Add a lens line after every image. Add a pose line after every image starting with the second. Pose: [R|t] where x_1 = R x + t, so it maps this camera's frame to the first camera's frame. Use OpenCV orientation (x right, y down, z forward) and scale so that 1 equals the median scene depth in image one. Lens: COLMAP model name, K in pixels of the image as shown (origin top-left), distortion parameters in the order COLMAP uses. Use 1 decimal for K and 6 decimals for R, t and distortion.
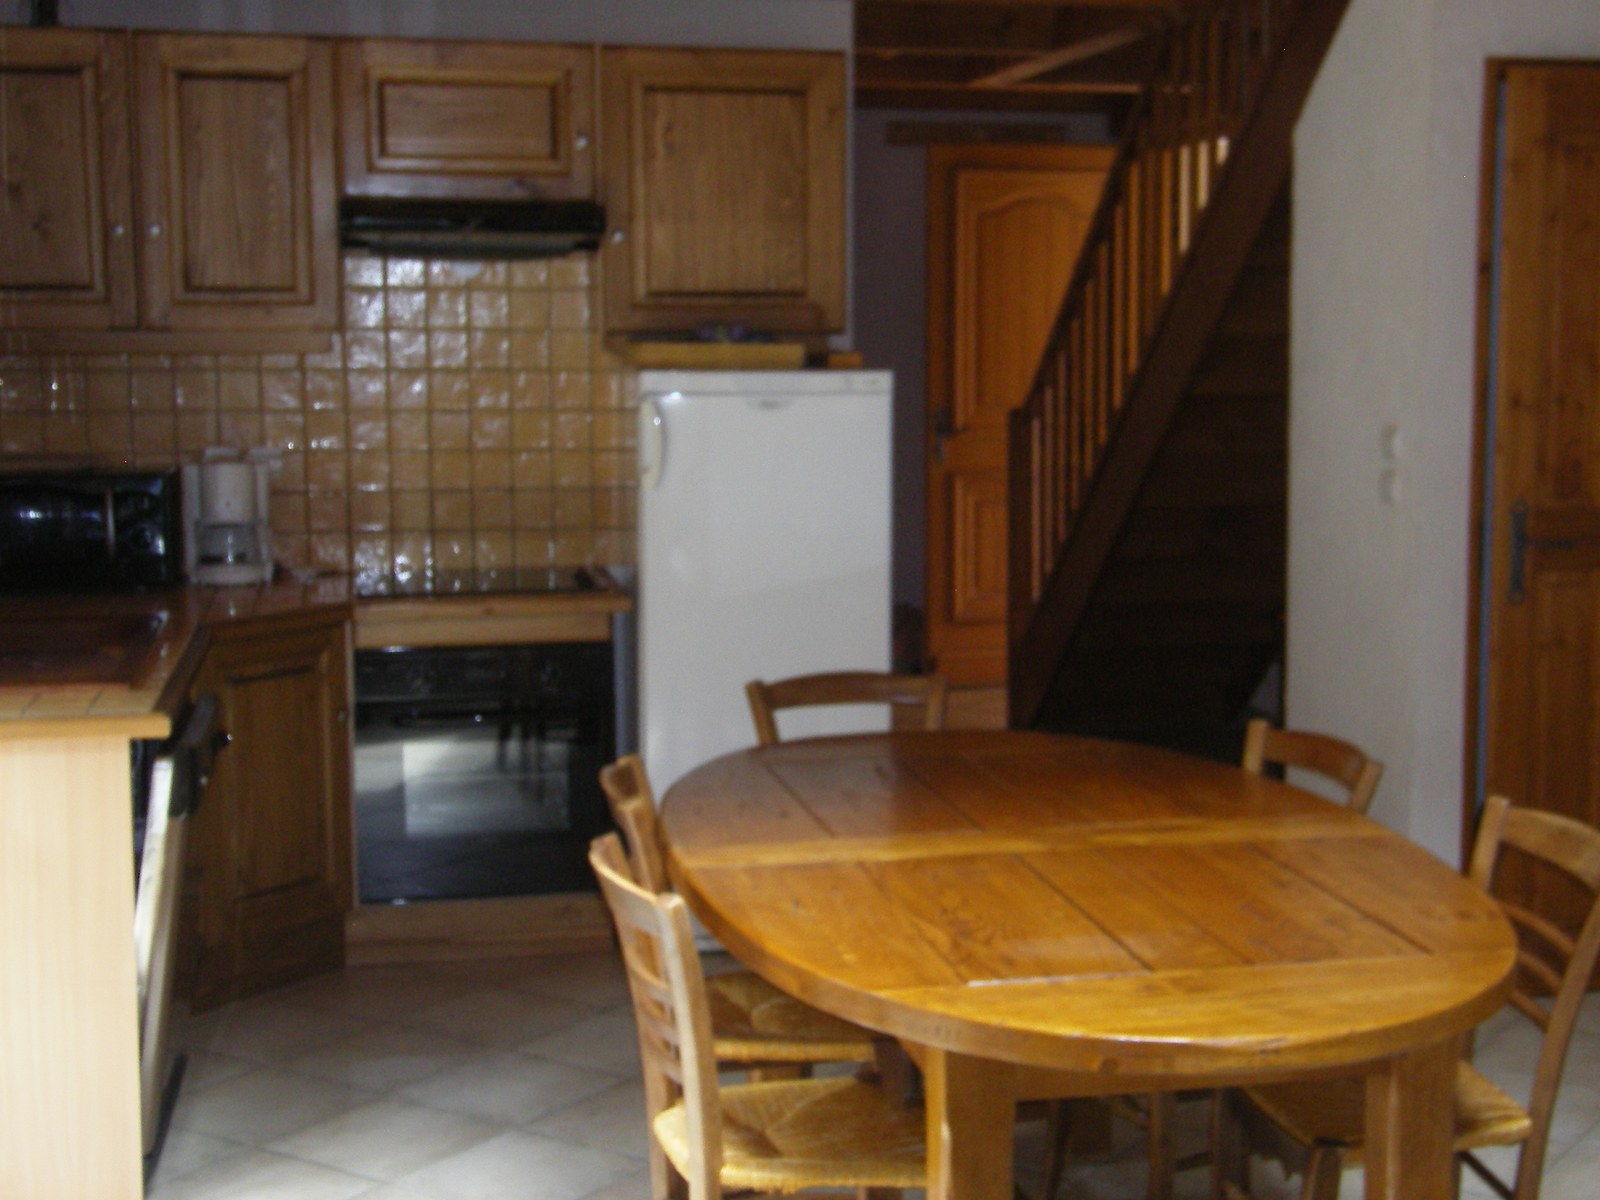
lens RADIAL K [[2405.4, 0, 800.3], [0, 2405.4, 594.1], [0, 0, 1]] dist [0.071981, 0.000000]
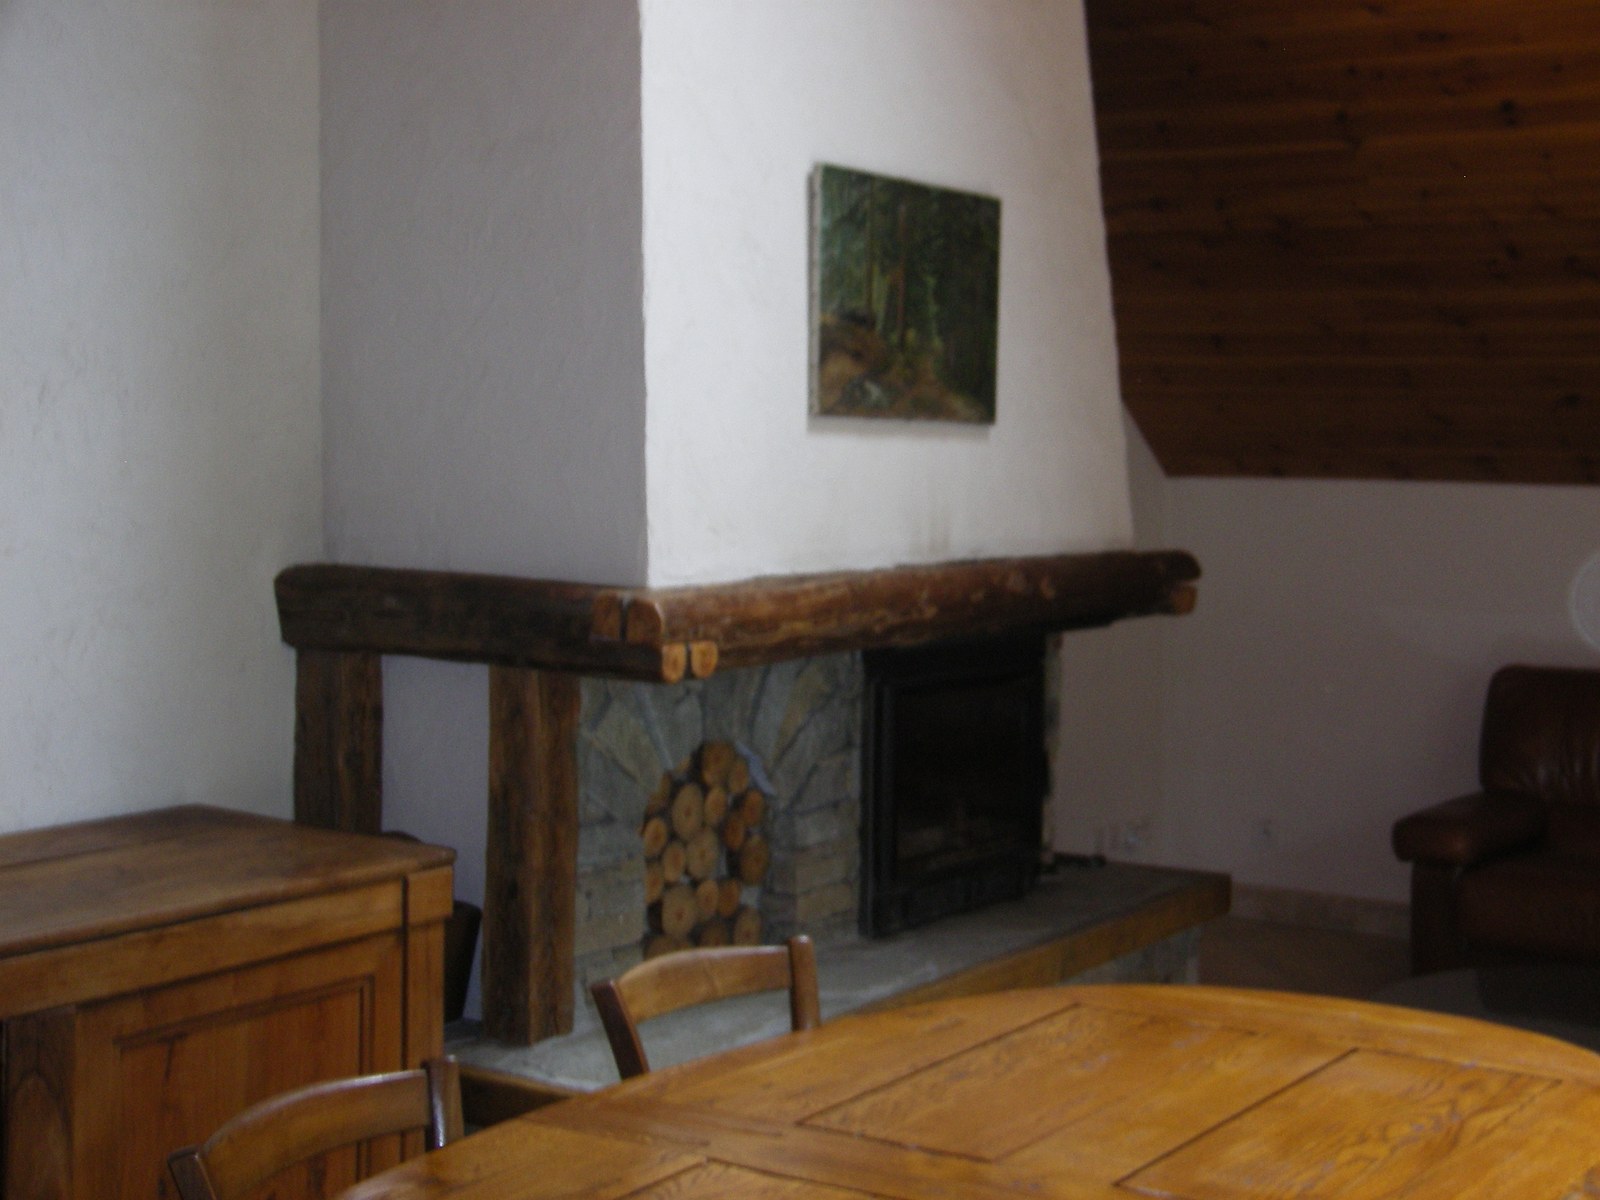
lens RADIAL K [[2405.4, 0, 802.1], [0, 2405.4, 601.0], [0, 0, 1]] dist [0.071981, 0.000000]
pose [[-0.718478, -0.055671, 0.693318, -0.255111], [0.067940, 0.986408, 0.149610, -0.130528], [-0.692224, 0.154596, -0.704930, 1.279903]]
